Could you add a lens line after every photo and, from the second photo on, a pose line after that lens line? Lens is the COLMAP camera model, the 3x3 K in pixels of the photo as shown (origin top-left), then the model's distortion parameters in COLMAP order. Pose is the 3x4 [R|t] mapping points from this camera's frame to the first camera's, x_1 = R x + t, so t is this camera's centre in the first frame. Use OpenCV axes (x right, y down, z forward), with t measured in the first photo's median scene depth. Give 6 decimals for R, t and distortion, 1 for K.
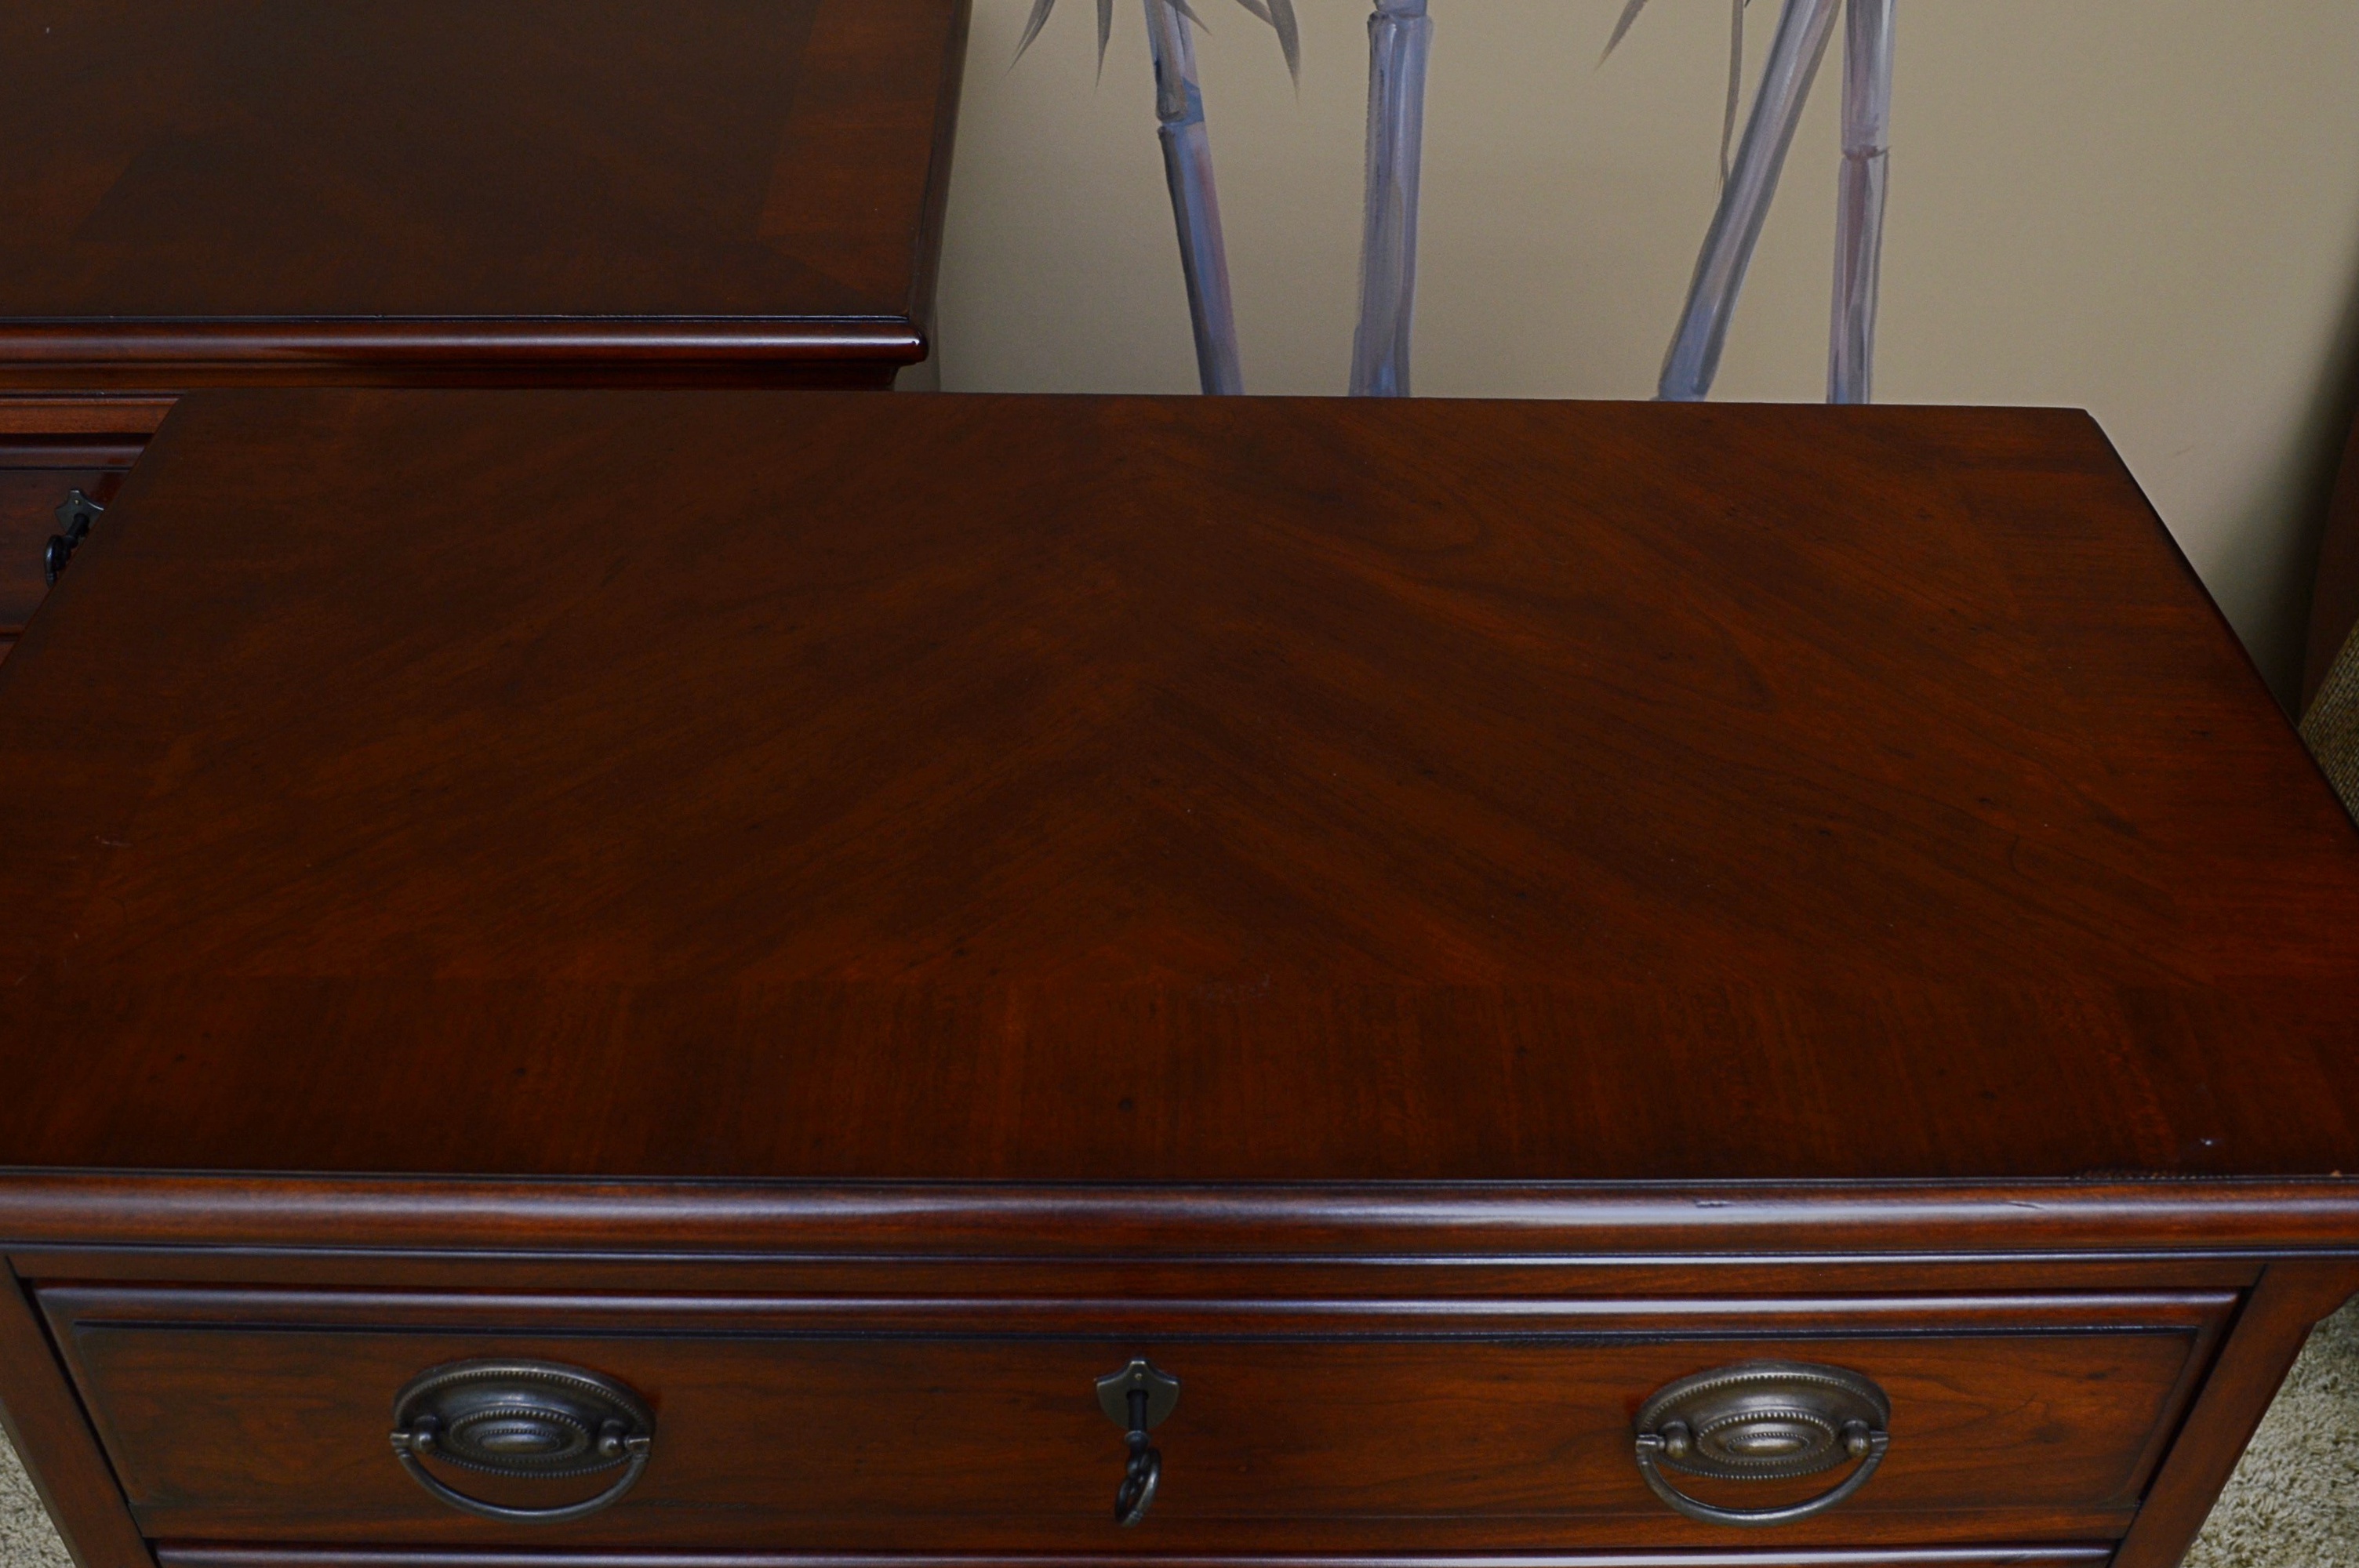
lens RADIAL K [[2299.1, 0, 1181.4], [0, 2299.1, 783.9], [0, 0, 1]] dist [-0.079618, 0.000000]
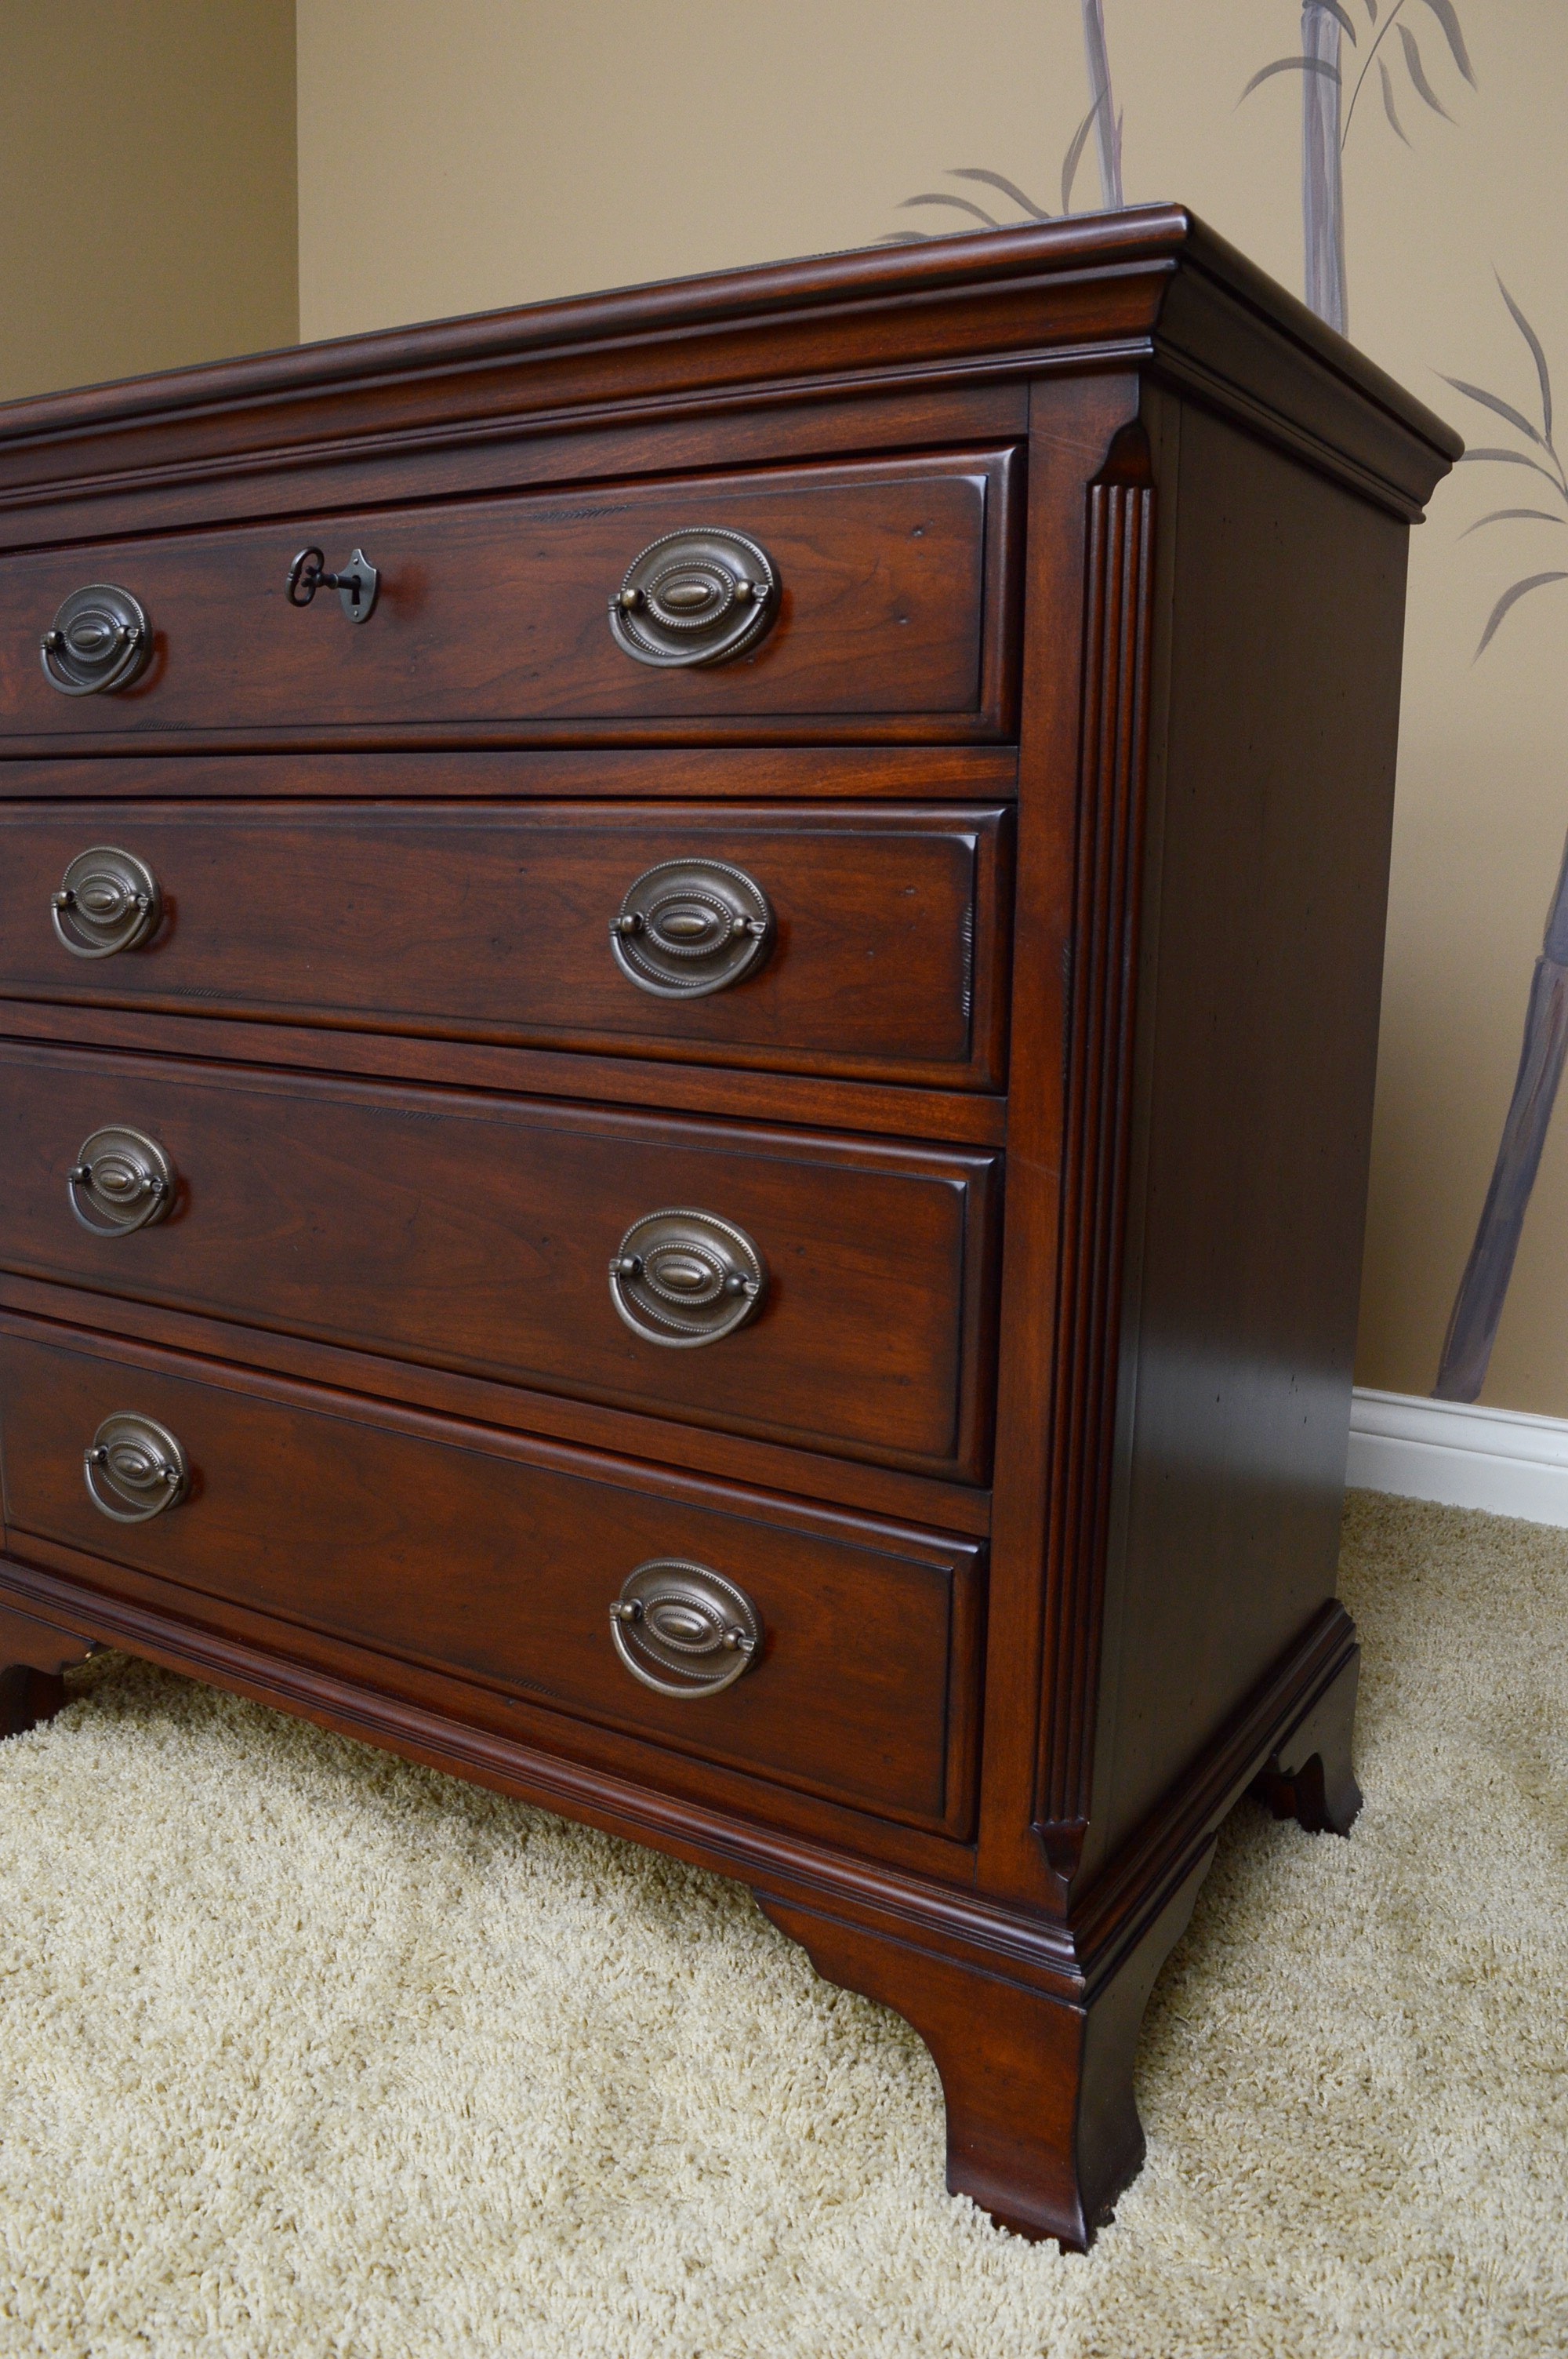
lens RADIAL K [[1885.5, 0, 778.1], [0, 1885.5, 1177.5], [0, 0, 1]] dist [-0.094953, 0.014974]
pose [[0.839015, 0.090737, -0.536489, 0.847443], [-0.335316, 0.862735, -0.378486, 0.903539], [0.428505, 0.497449, 0.754273, 0.336281]]
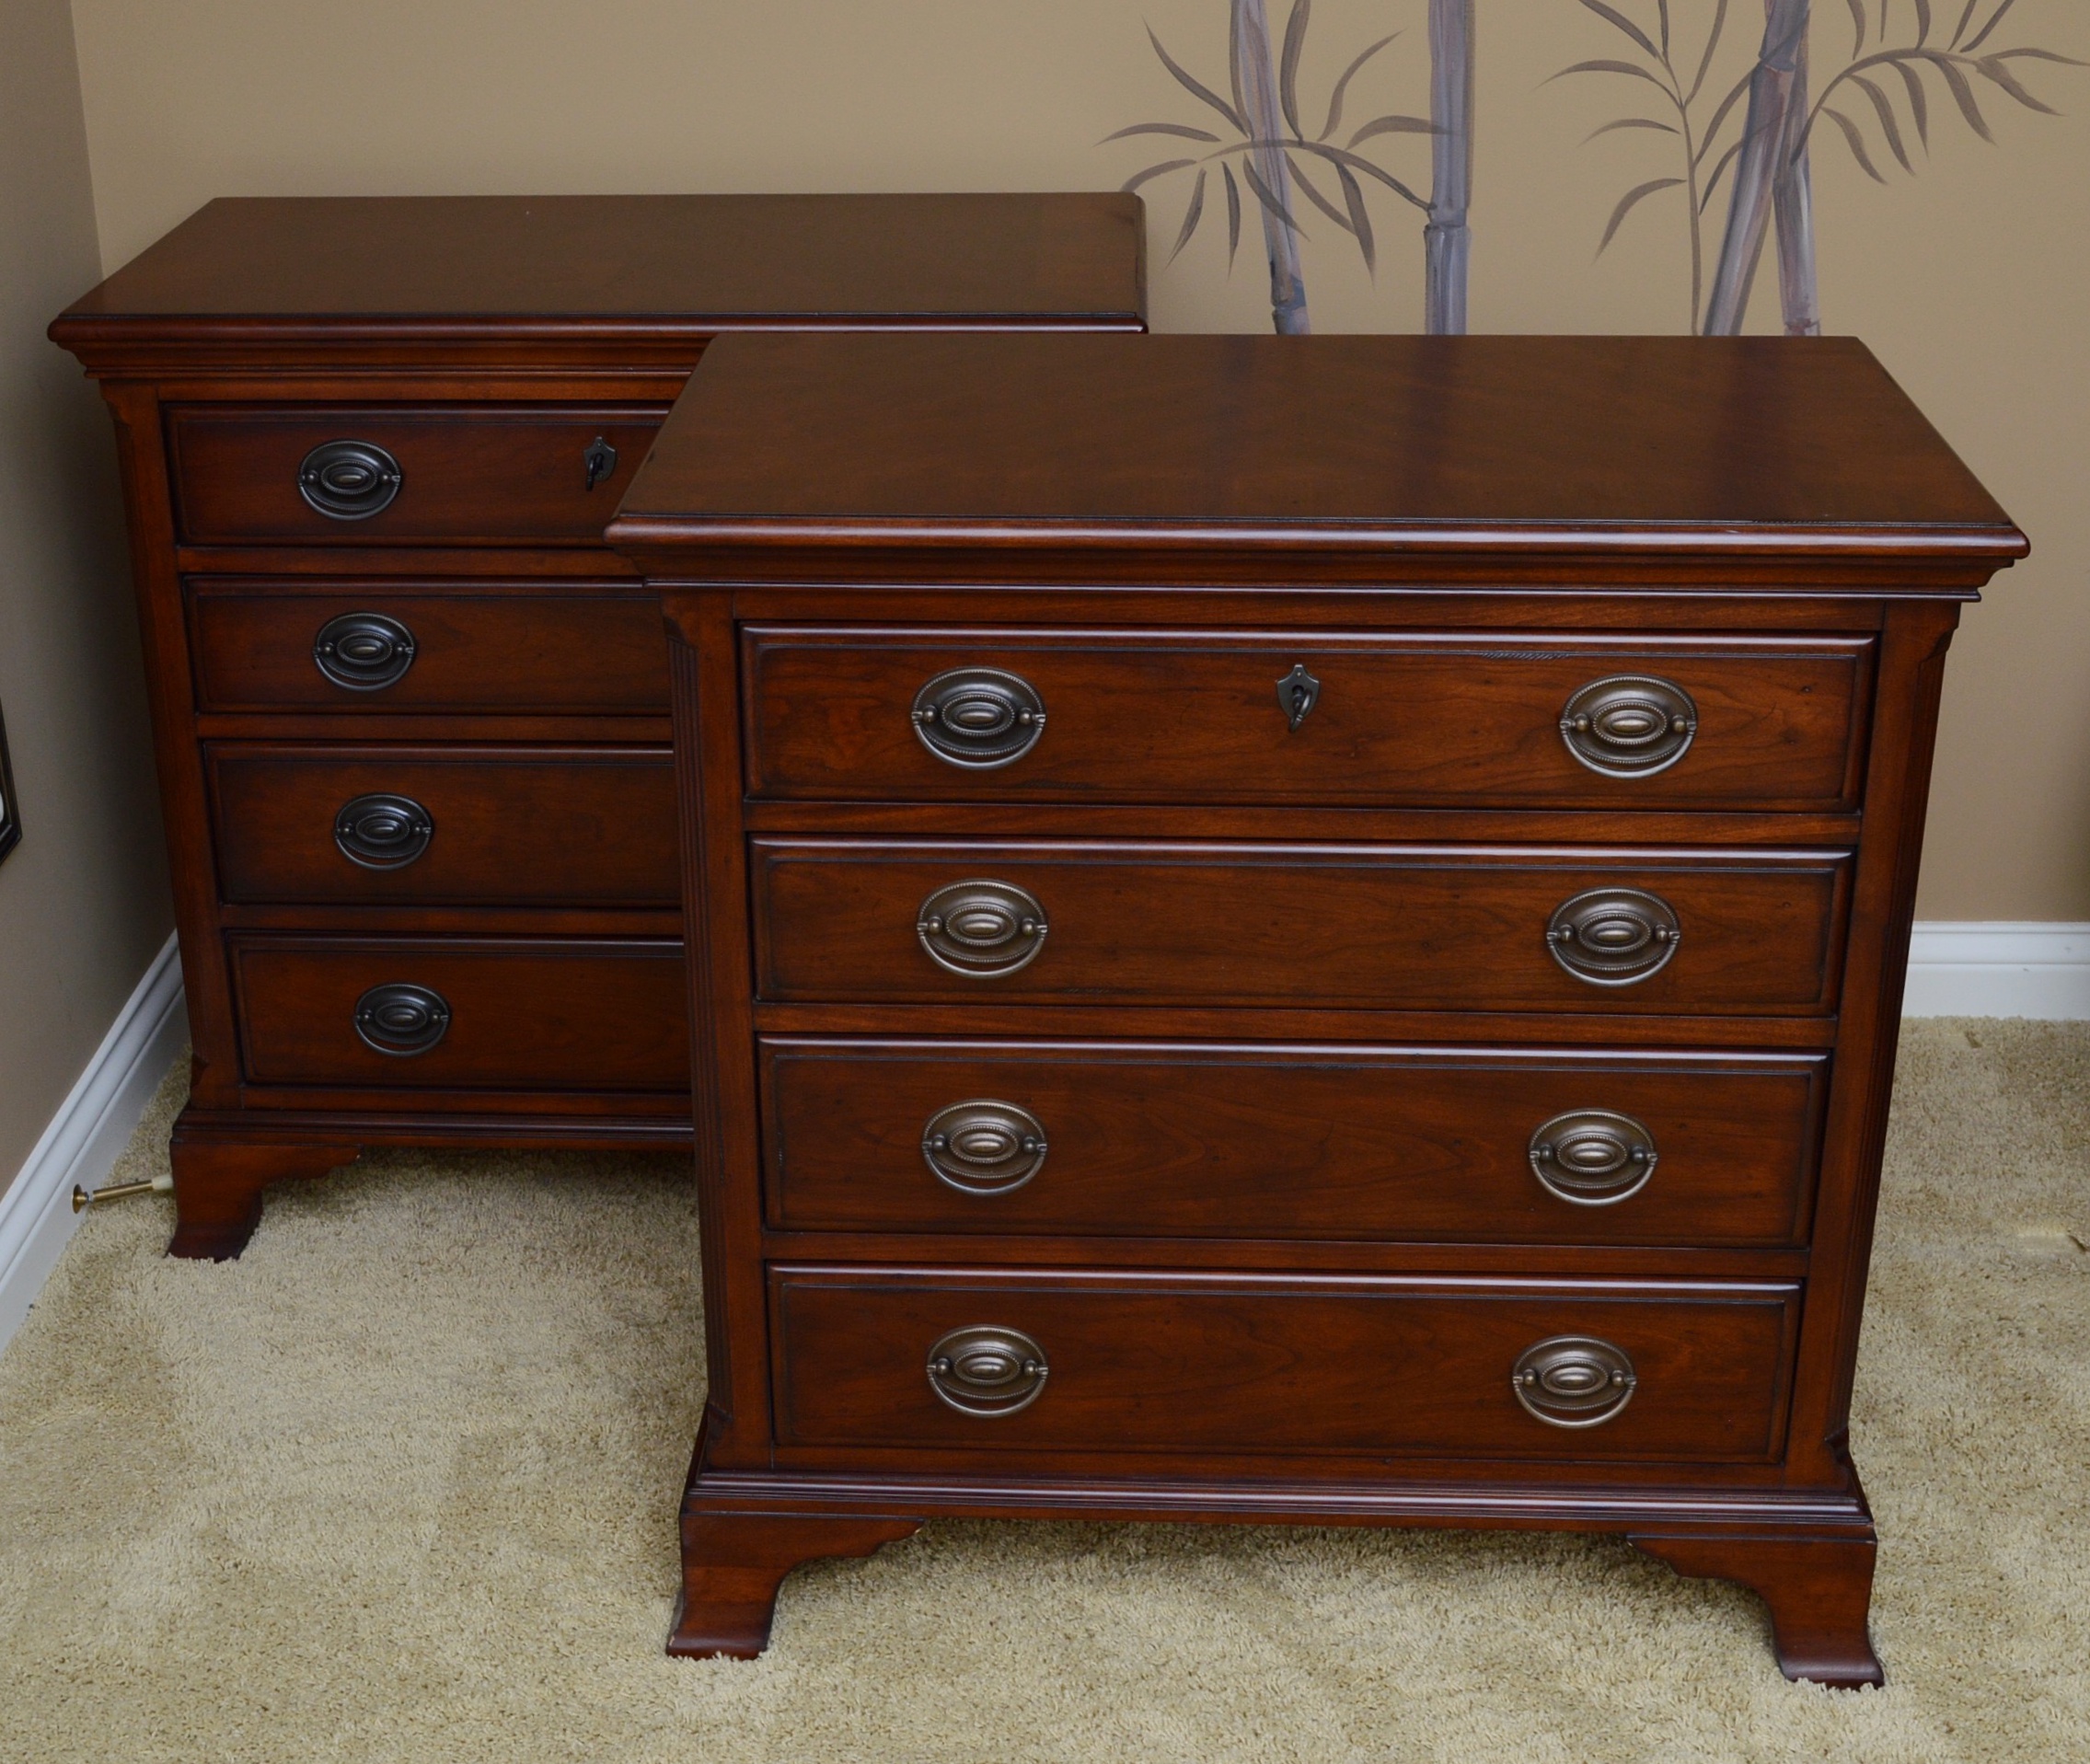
lens RADIAL K [[3081.8, 0, 965.0], [0, 3081.8, 855.1], [0, 0, 1]] dist [-0.067692, 0.000000]
pose [[0.996244, -0.002989, -0.086537, -0.068034], [-0.019637, 0.965565, -0.259418, 0.985022], [0.084333, 0.260143, 0.961880, -1.365131]]
